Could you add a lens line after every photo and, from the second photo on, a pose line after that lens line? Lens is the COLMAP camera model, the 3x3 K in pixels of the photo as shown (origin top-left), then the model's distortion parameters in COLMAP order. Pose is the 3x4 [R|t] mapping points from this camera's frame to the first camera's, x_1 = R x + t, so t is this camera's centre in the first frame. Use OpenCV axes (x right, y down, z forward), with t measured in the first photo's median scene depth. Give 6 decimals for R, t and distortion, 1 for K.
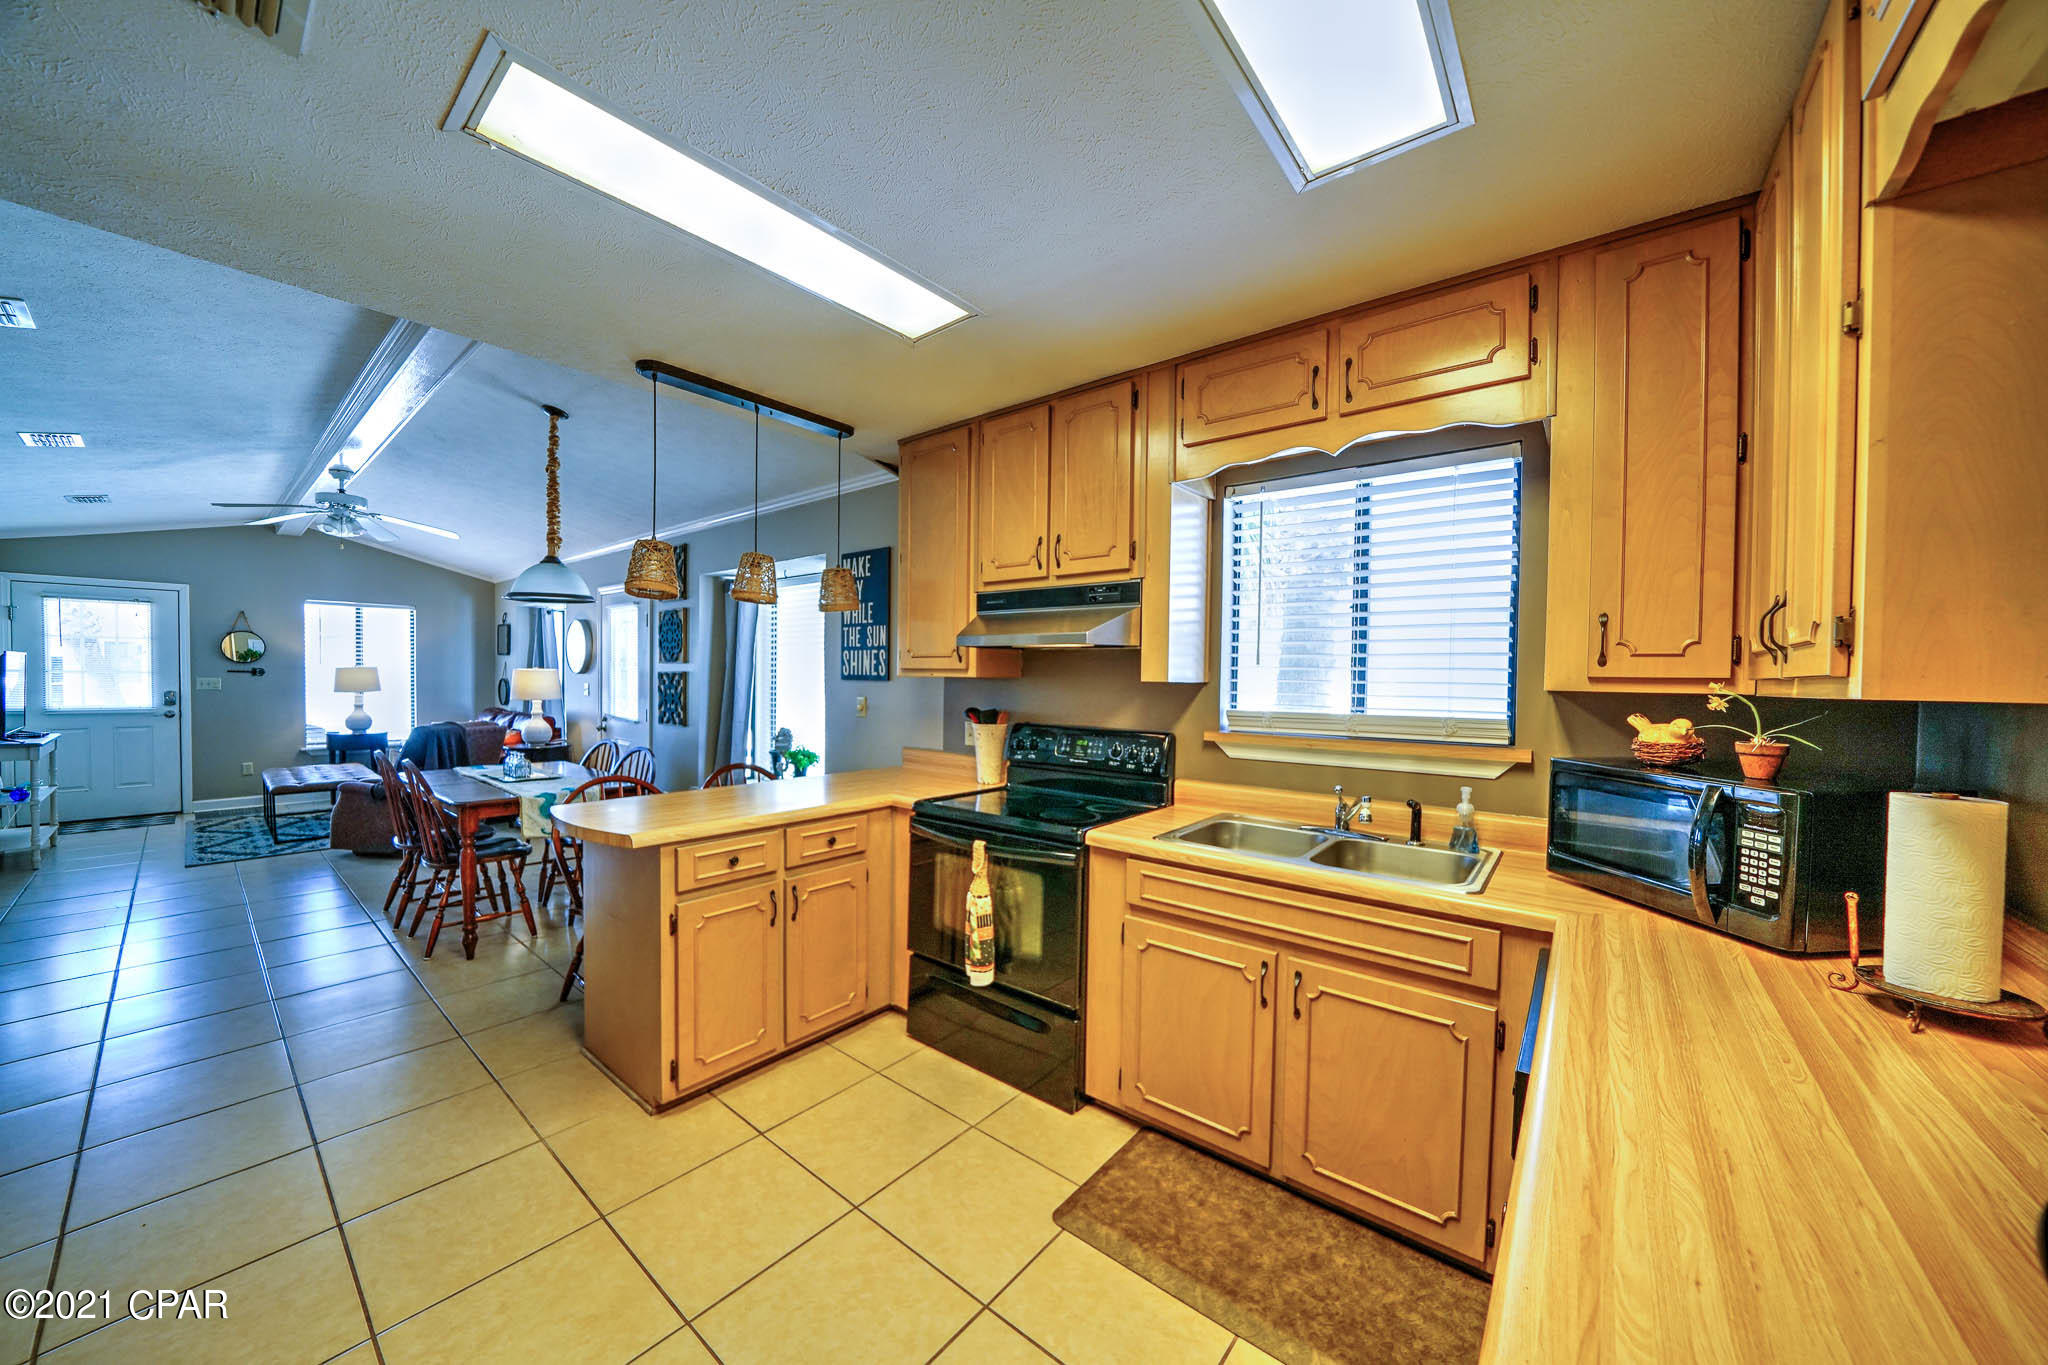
lens RADIAL K [[712.4, 0, 1010.2], [0, 712.4, 693.4], [0, 0, 1]] dist [-0.023986, 0.002335]
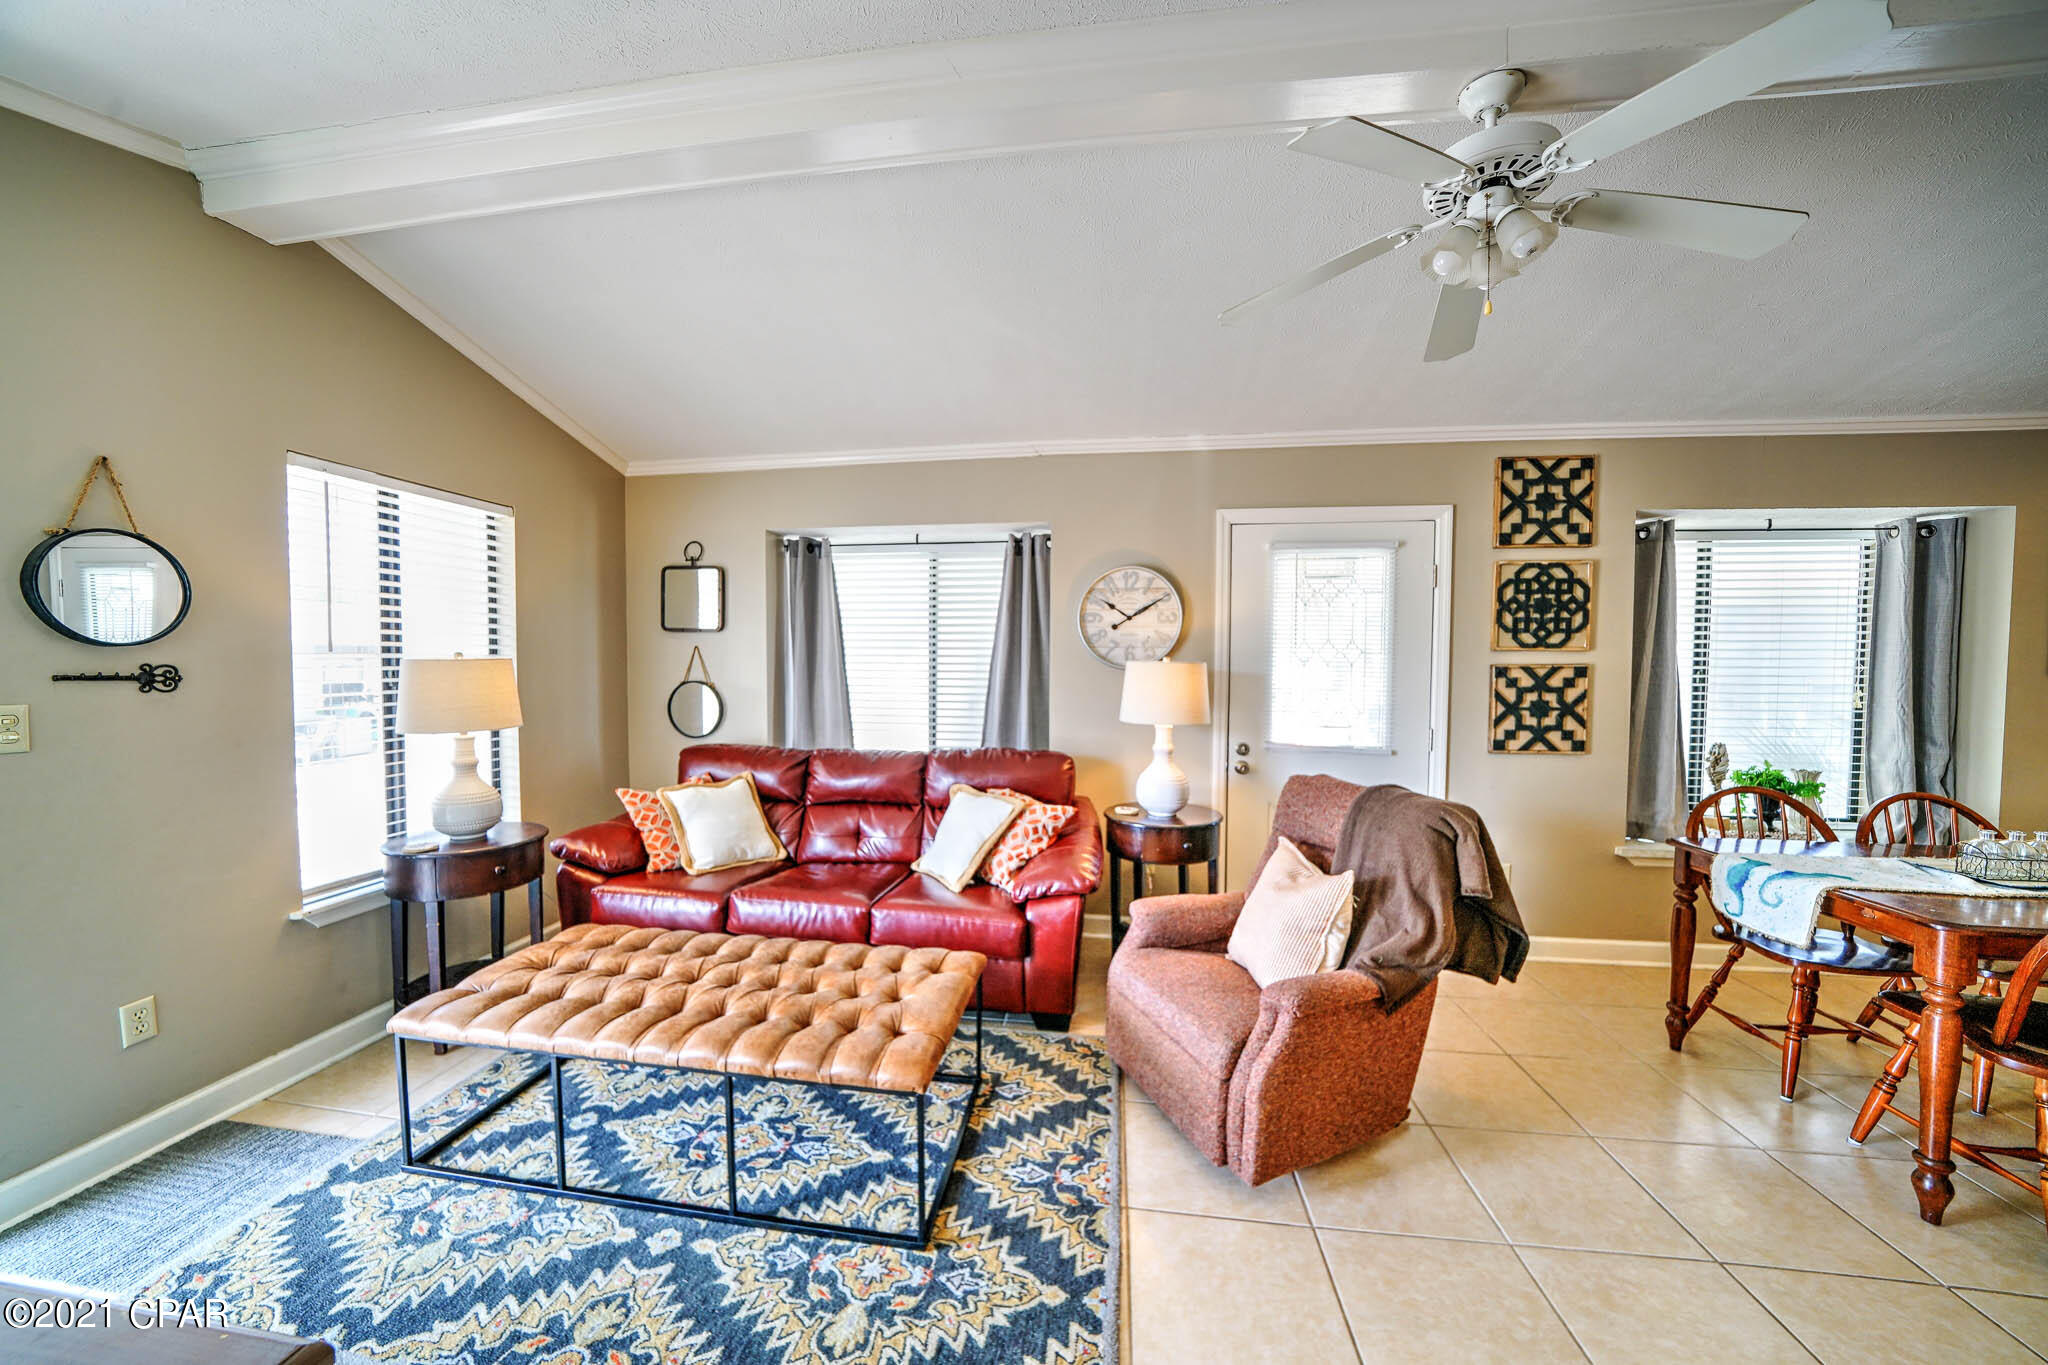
lens RADIAL K [[712.4, 0, 1007.3], [0, 712.4, 693.8], [0, 0, 1]] dist [-0.023986, 0.002335]
pose [[0.852967, -0.031618, 0.521007, -1.622770], [0.020419, 0.999421, 0.027223, -0.043020], [-0.521565, -0.012582, 0.853118, 0.997660]]
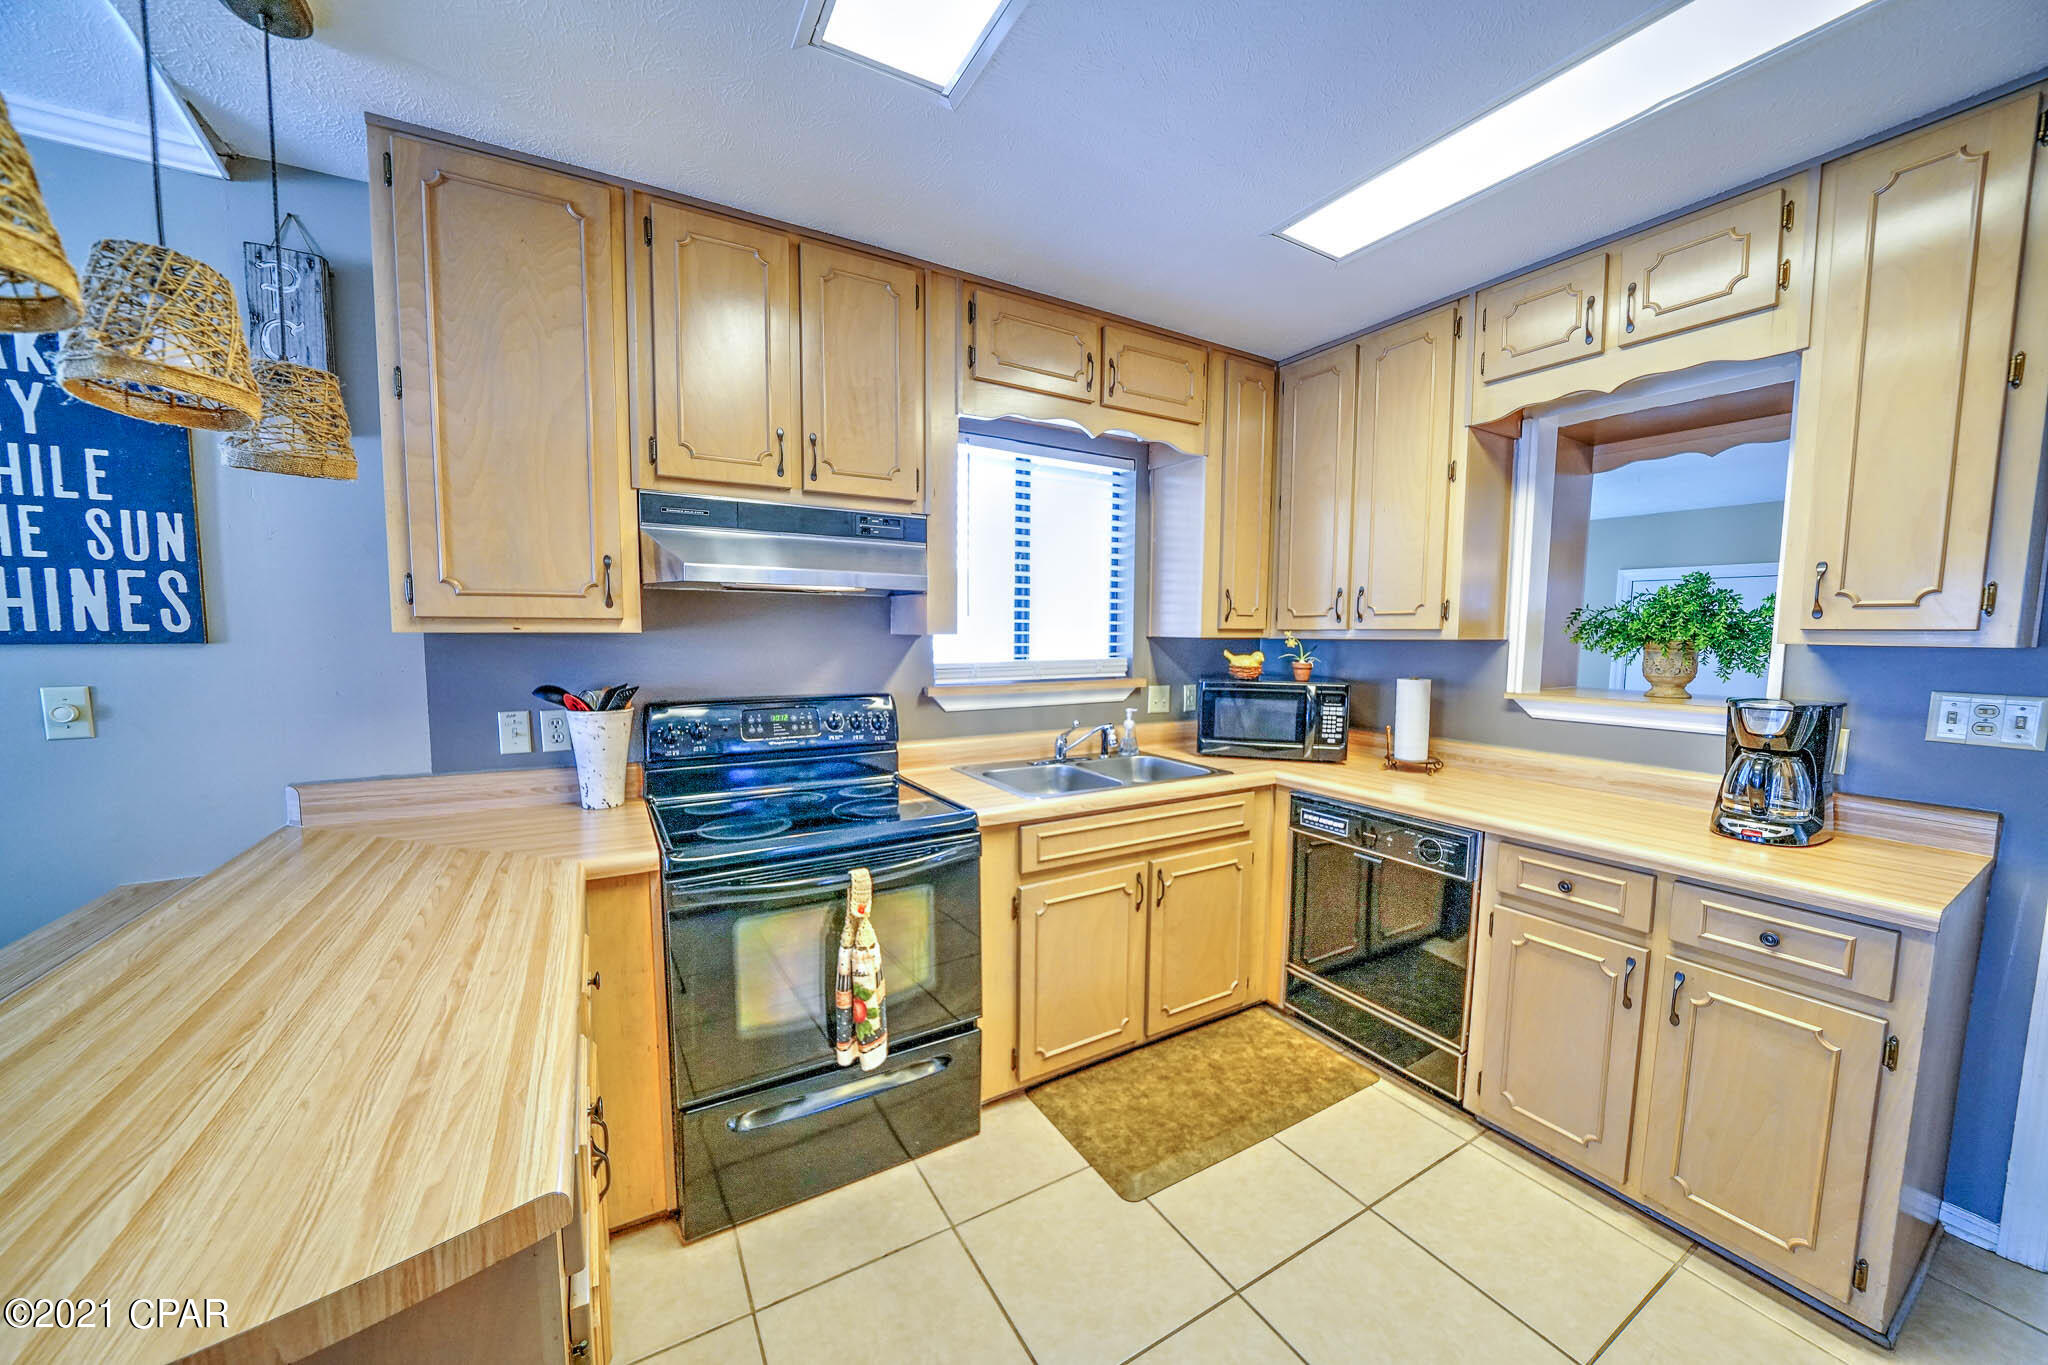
lens RADIAL K [[712.4, 0, 1003.1], [0, 712.4, 692.9], [0, 0, 1]] dist [-0.023986, 0.002335]
pose [[0.357042, -0.094234, 0.929323, -0.379724], [0.021734, 0.995467, 0.092591, -0.016048], [-0.933836, -0.012861, 0.357471, 0.380952]]
